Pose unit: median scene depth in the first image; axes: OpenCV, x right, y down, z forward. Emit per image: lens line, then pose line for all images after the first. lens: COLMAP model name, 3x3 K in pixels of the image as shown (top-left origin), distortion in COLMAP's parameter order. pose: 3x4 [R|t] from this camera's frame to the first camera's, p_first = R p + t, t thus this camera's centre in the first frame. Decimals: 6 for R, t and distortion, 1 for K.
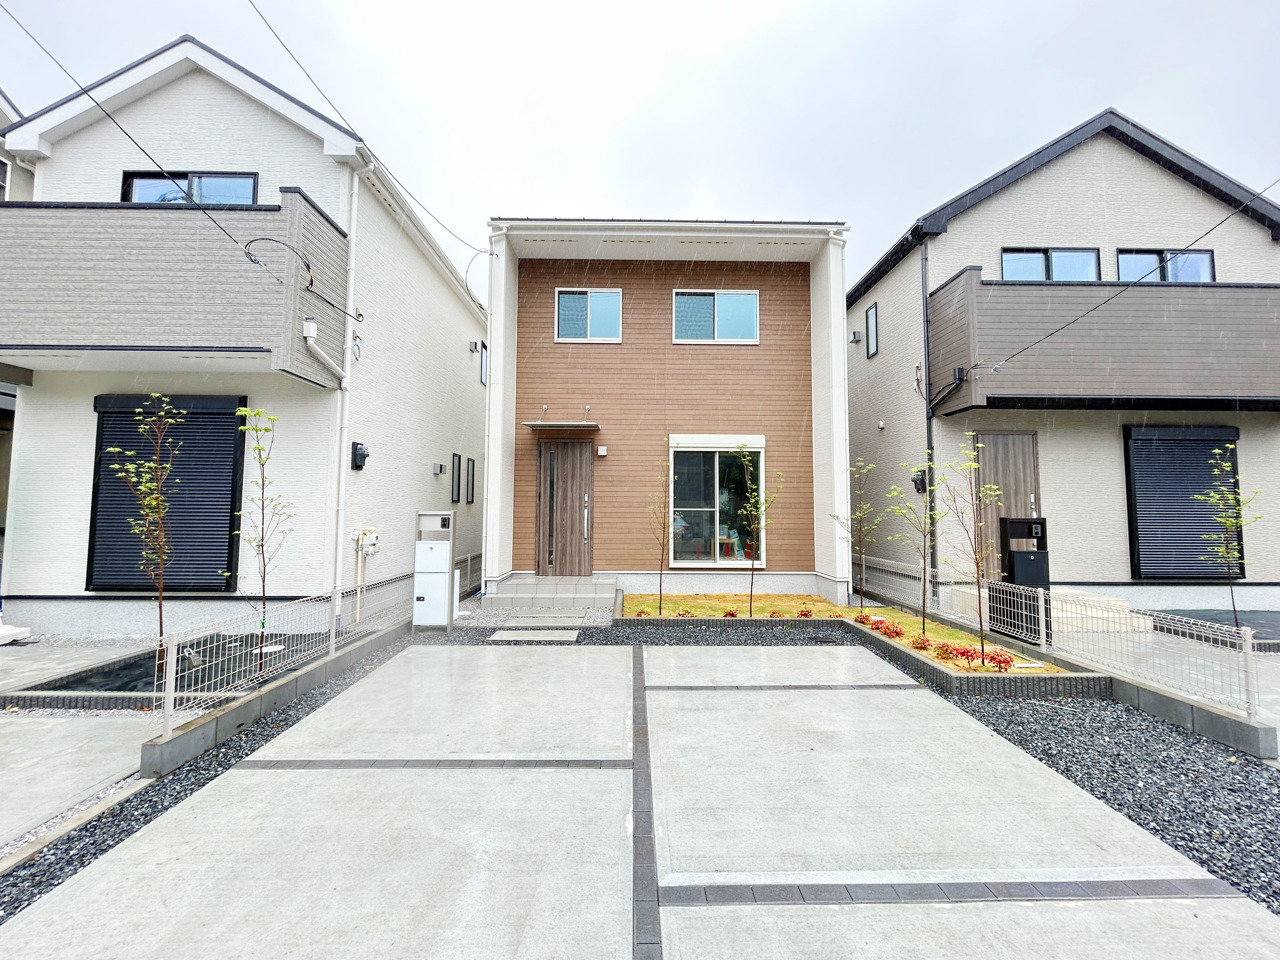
lens RADIAL K [[513.0, 0, 642.1], [0, 513.0, 478.3], [0, 0, 1]] dist [-0.000787, -0.000250]
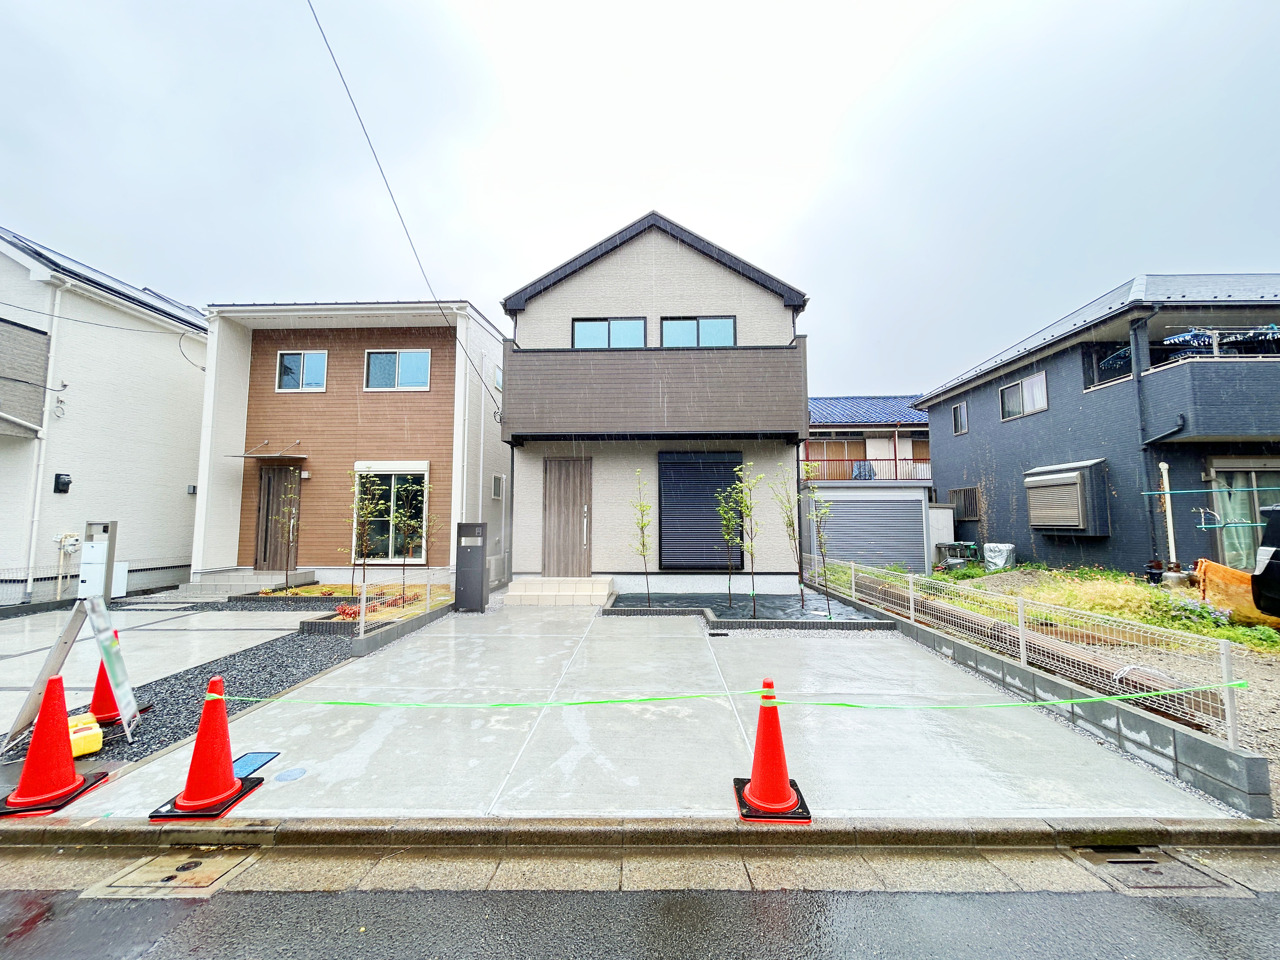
lens RADIAL K [[513.0, 0, 642.1], [0, 513.0, 478.3], [0, 0, 1]] dist [-0.000787, -0.000250]
pose [[0.999024, -0.010760, -0.042835, 0.961213], [0.009818, 0.999707, -0.022141, -0.007878], [0.043060, 0.021699, 0.998837, -0.310417]]
